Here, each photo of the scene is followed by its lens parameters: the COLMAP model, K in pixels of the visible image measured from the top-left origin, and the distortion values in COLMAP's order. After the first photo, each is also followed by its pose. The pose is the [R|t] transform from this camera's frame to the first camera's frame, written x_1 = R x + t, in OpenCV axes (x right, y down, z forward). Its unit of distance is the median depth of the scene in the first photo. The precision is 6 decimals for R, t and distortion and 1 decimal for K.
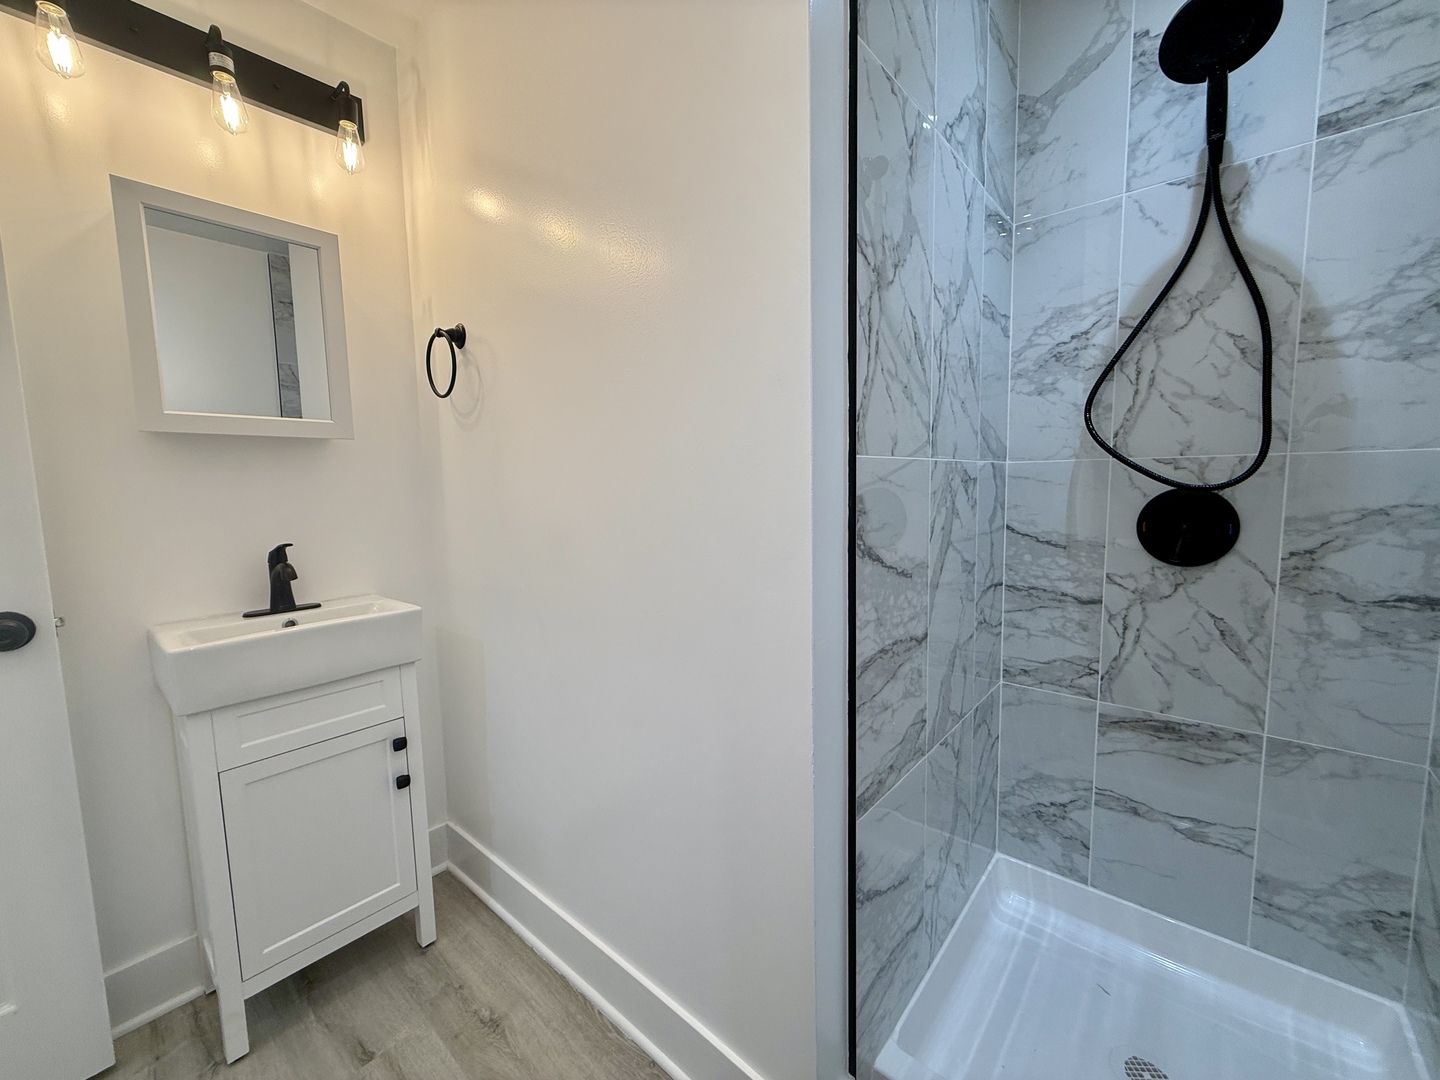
lens RADIAL K [[571.6, 0, 717.8], [0, 571.6, 539.7], [0, 0, 1]] dist [0.000882, -0.000358]
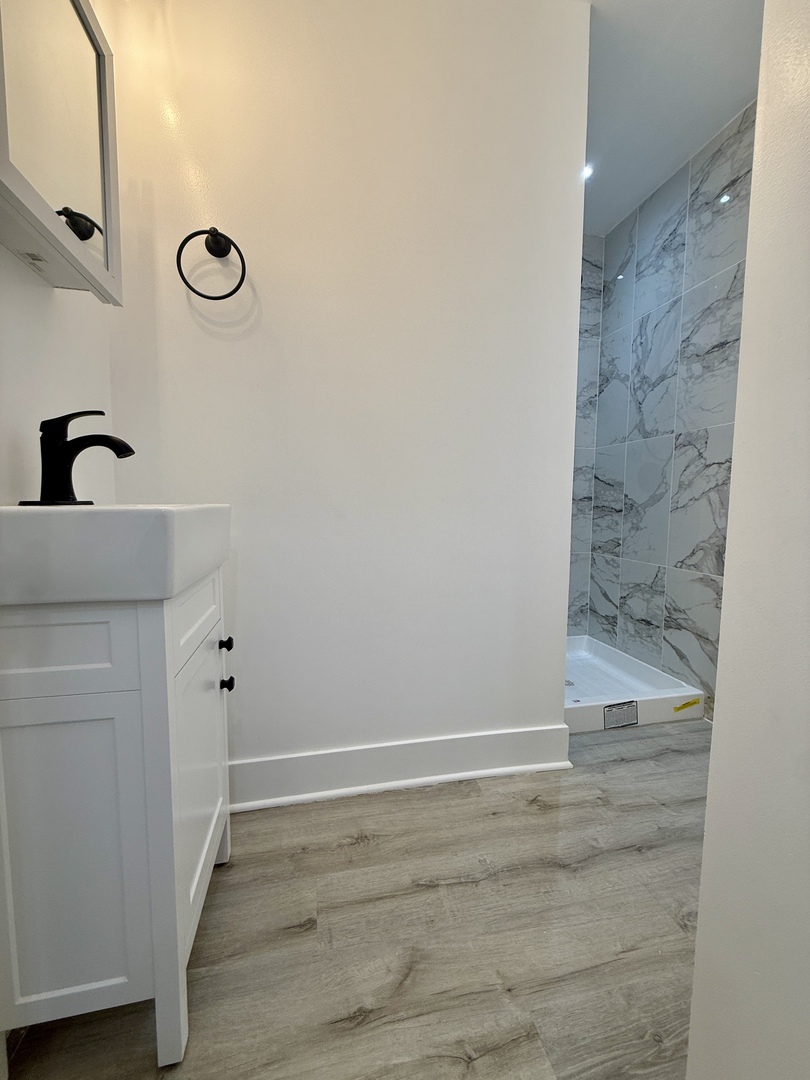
lens RADIAL K [[428.7, 0, 403.0], [0, 428.7, 536.3], [0, 0, 1]] dist [0.000882, -0.000358]
pose [[0.600893, -0.038012, 0.798425, -0.986258], [0.058340, 0.998290, 0.003621, 0.200043], [-0.797197, 0.044404, 0.602084, 0.338803]]
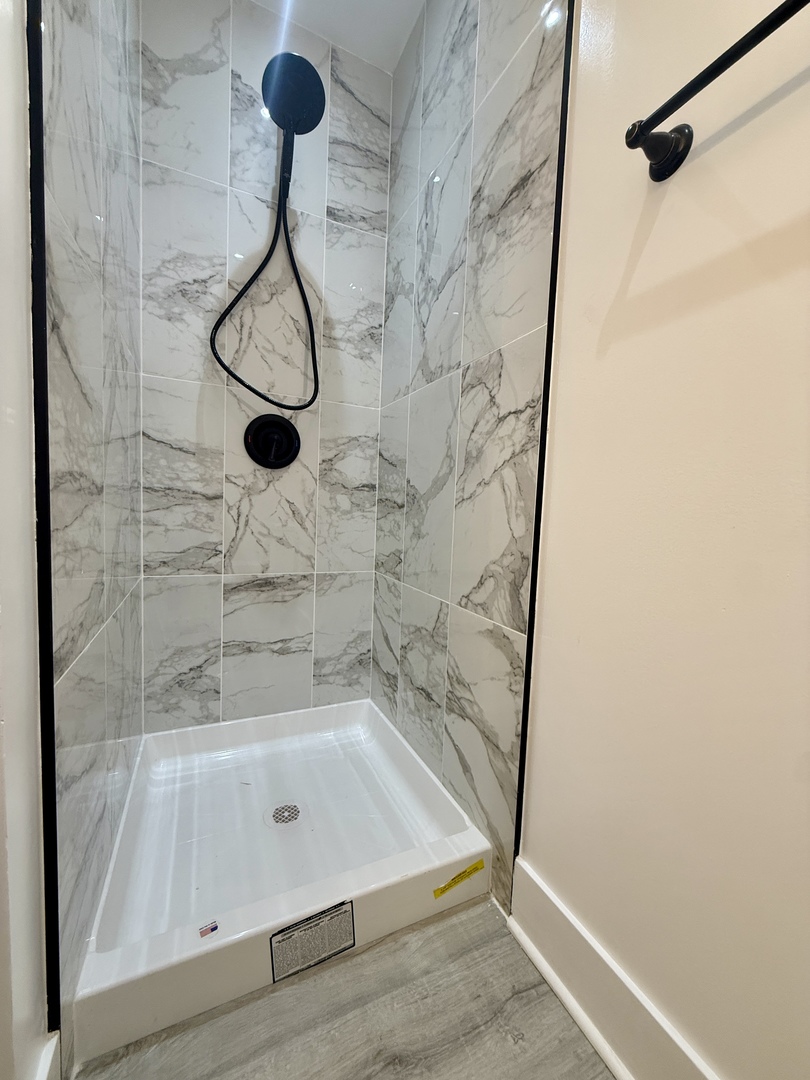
lens RADIAL K [[428.7, 0, 403.3], [0, 428.7, 536.3], [0, 0, 1]] dist [0.000882, -0.000358]
pose [[0.410179, -0.024299, 0.911681, -0.056767], [0.042220, 0.999079, 0.007633, 0.221961], [-0.911027, 0.035361, 0.410827, 0.240725]]
